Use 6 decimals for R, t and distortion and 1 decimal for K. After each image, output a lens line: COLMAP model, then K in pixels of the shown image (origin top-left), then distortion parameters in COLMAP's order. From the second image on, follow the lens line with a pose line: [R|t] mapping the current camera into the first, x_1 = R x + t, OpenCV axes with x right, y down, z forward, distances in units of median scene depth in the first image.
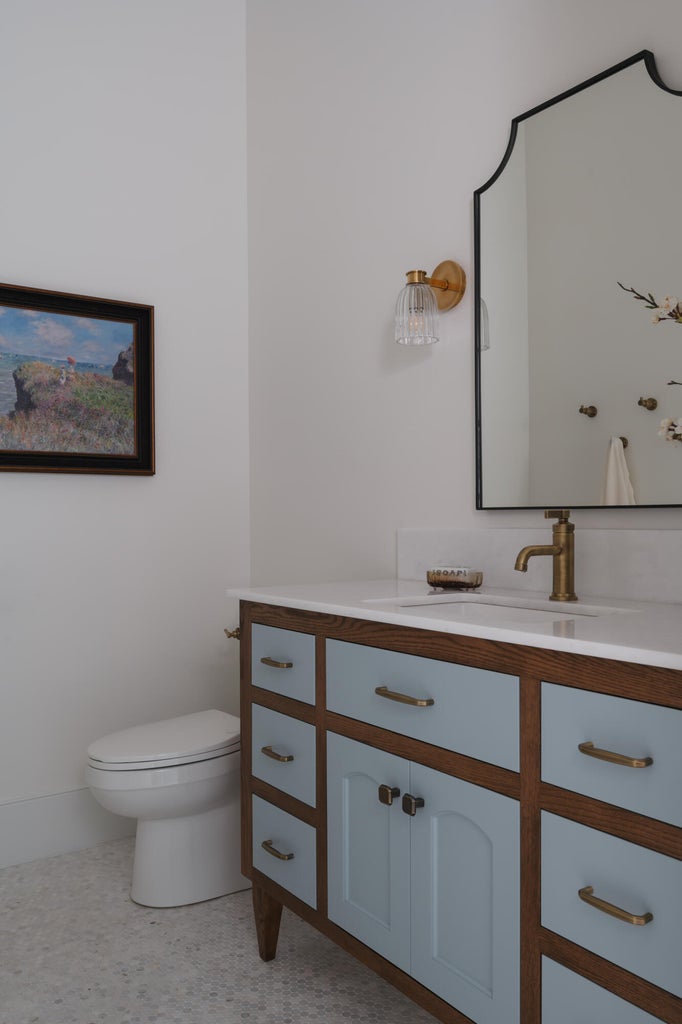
lens RADIAL K [[824.3, 0, 341.0], [0, 824.3, 512.0], [0, 0, 1]] dist [-0.001816, -0.000656]
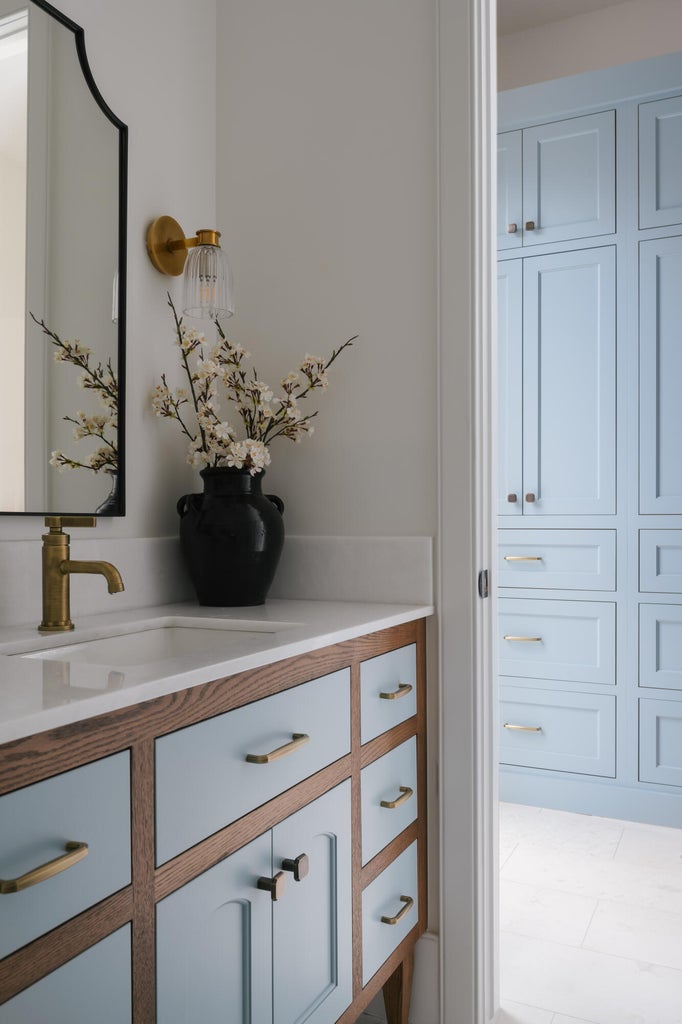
lens RADIAL K [[824.3, 0, 341.0], [0, 824.3, 512.0], [0, 0, 1]] dist [-0.001816, -0.000656]
pose [[-0.483302, 0.011475, 0.875378, -0.580065], [-0.007636, 0.999821, -0.017322, 0.004631], [-0.875420, -0.015056, -0.483128, 1.165379]]
